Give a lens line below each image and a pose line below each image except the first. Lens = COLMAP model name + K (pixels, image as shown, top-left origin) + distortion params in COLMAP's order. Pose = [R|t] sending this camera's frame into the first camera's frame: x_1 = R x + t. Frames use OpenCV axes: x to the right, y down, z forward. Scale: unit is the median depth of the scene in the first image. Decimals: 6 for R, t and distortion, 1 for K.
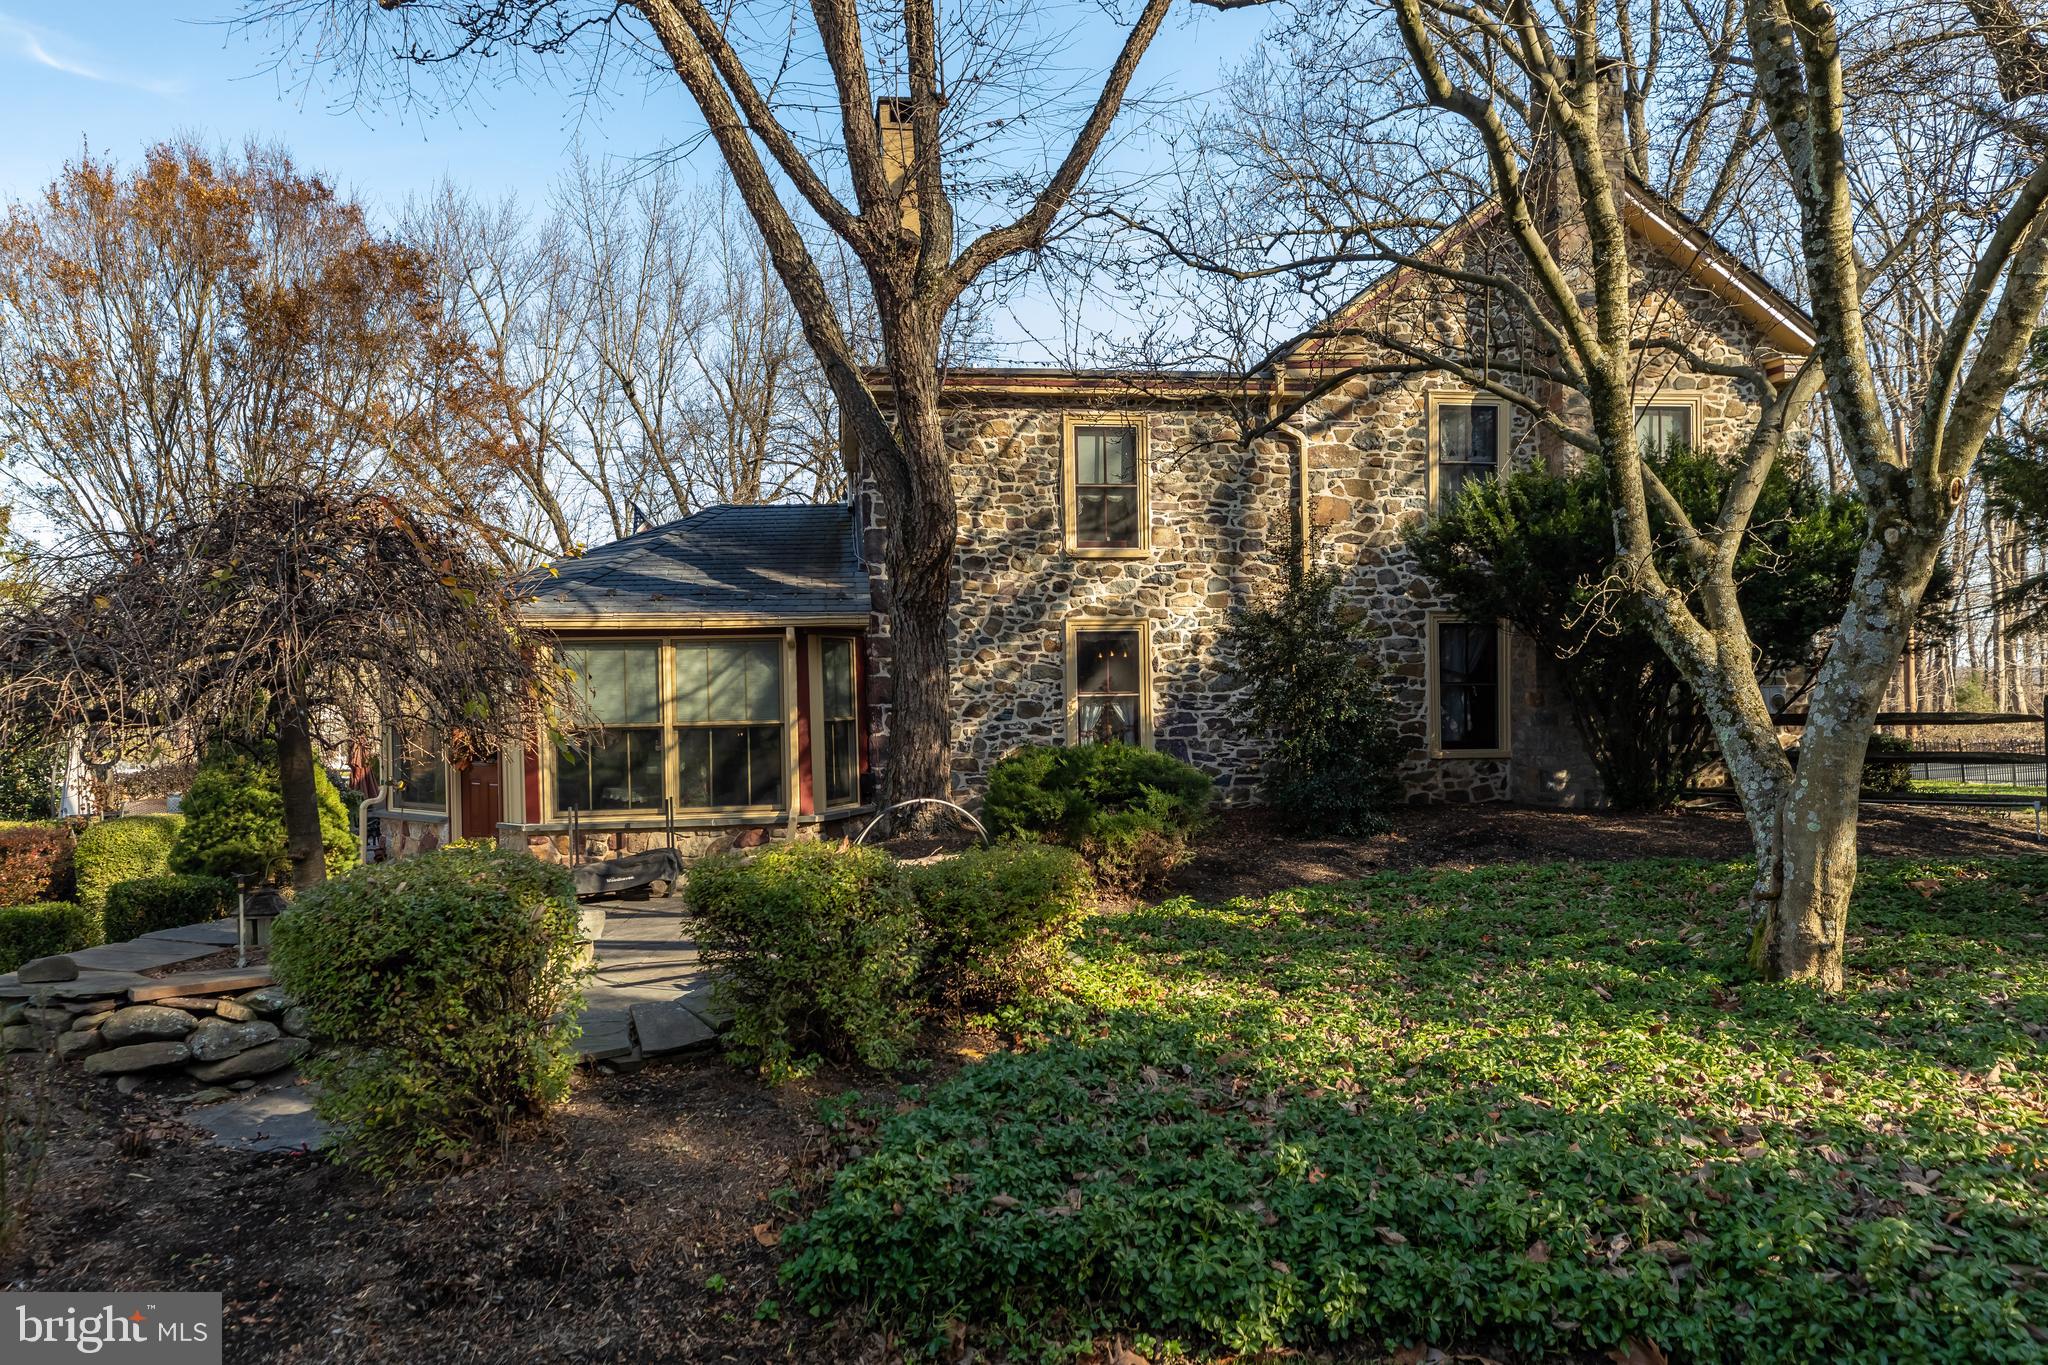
lens RADIAL K [[1370.4, 0, 1024.0], [0, 1370.4, 682.5], [0, 0, 1]] dist [0.001062, 0.000428]
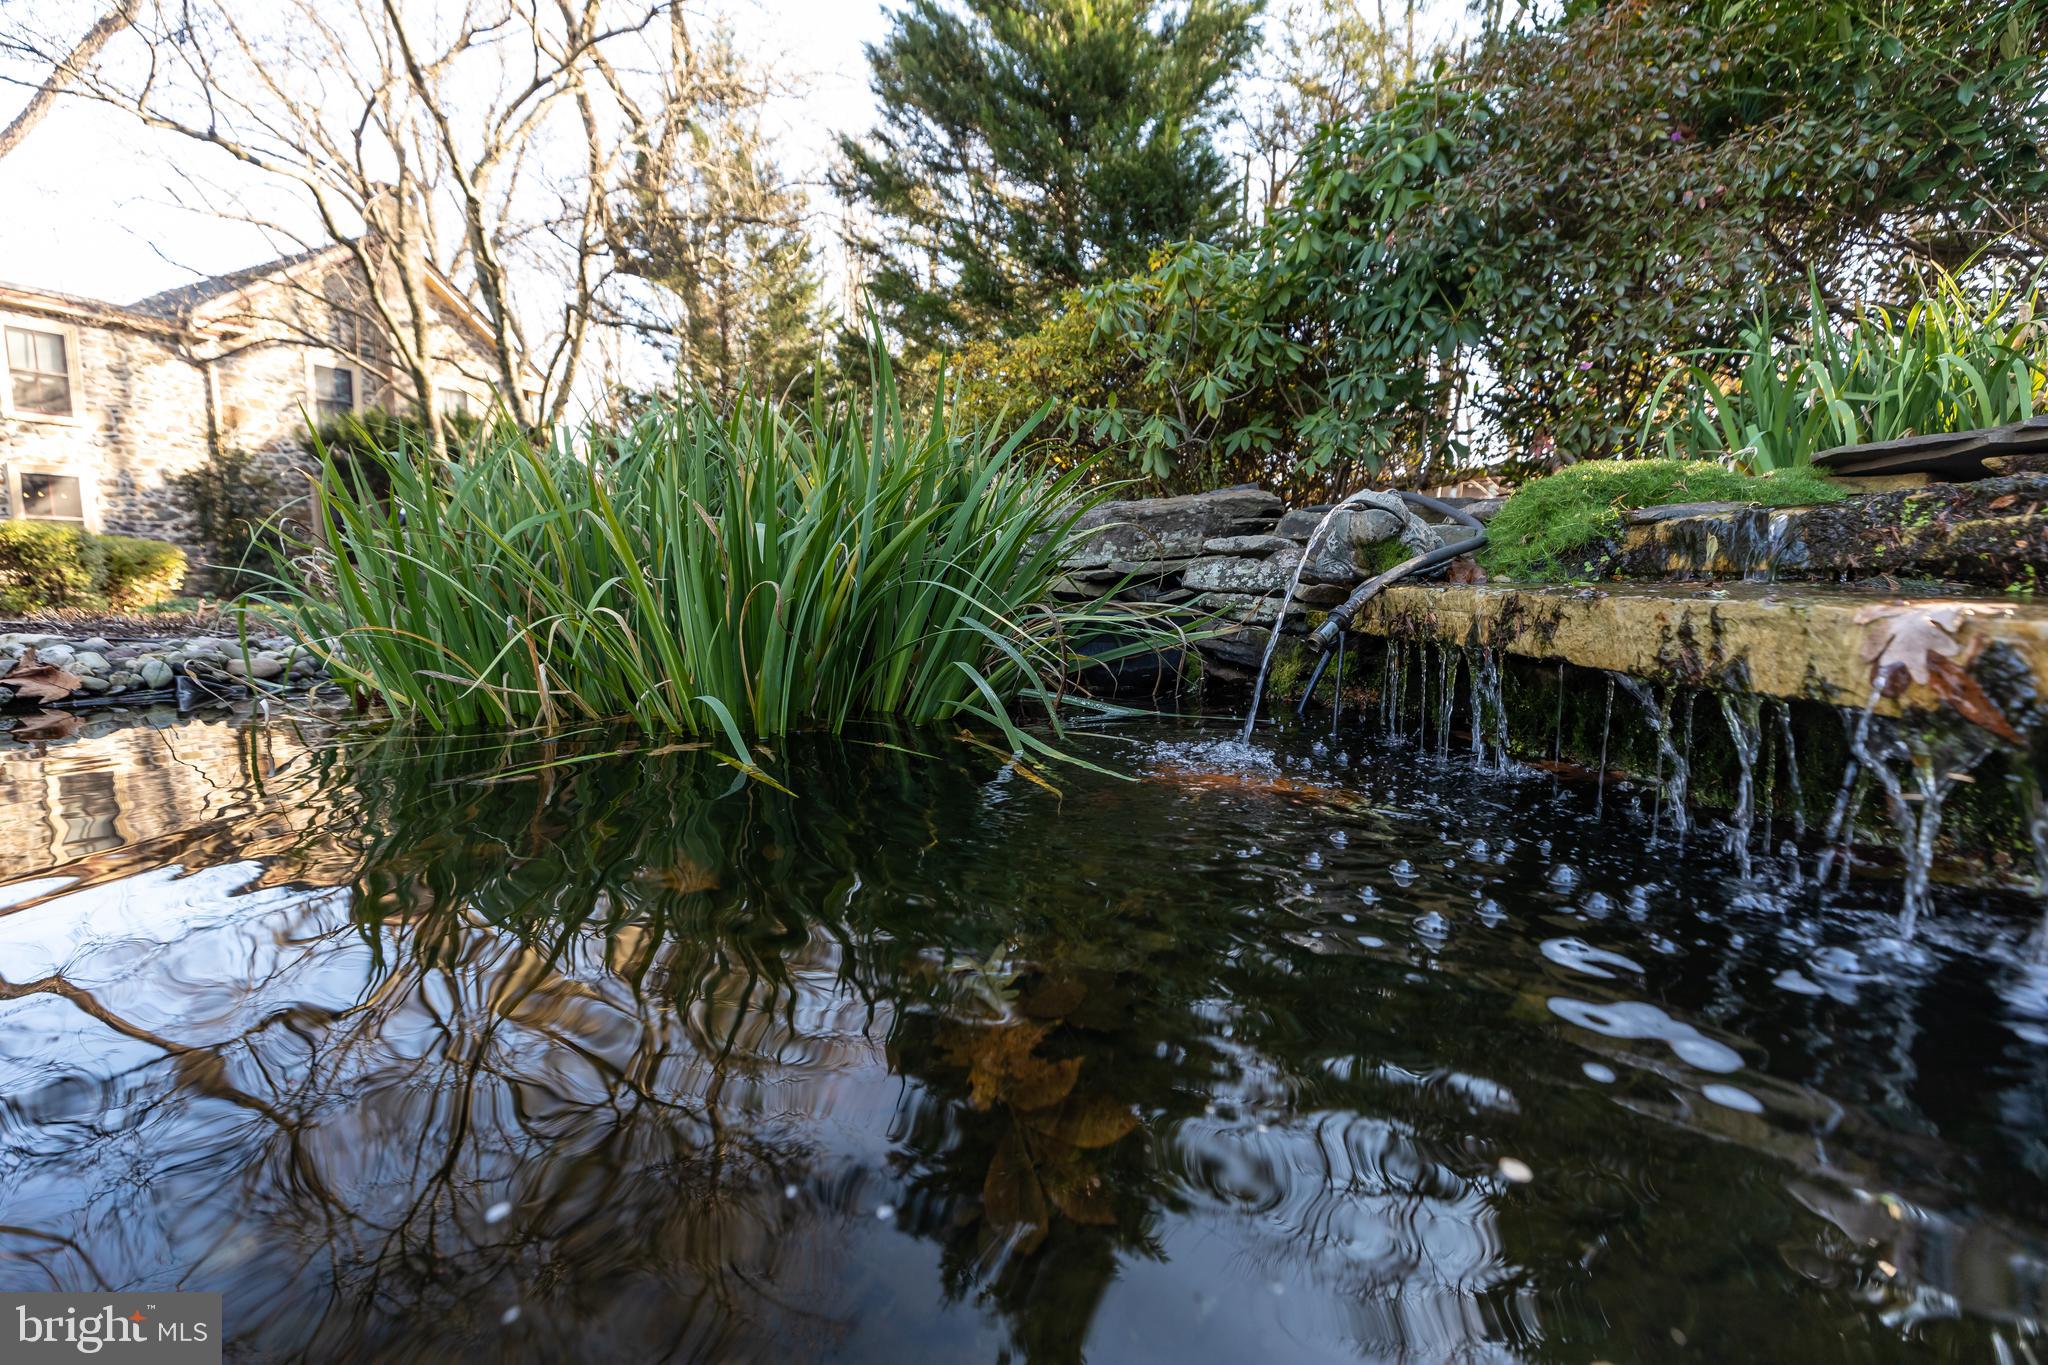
lens RADIAL K [[885.0, 0, 1024.0], [0, 885.0, 682.5], [0, 0, 1]] dist [0.001246, 0.000392]
pose [[0.549786, -0.082457, 0.831226, -0.176796], [-0.007339, 0.994601, 0.103518, 0.081063], [-0.835273, -0.063013, 0.546212, -0.411727]]
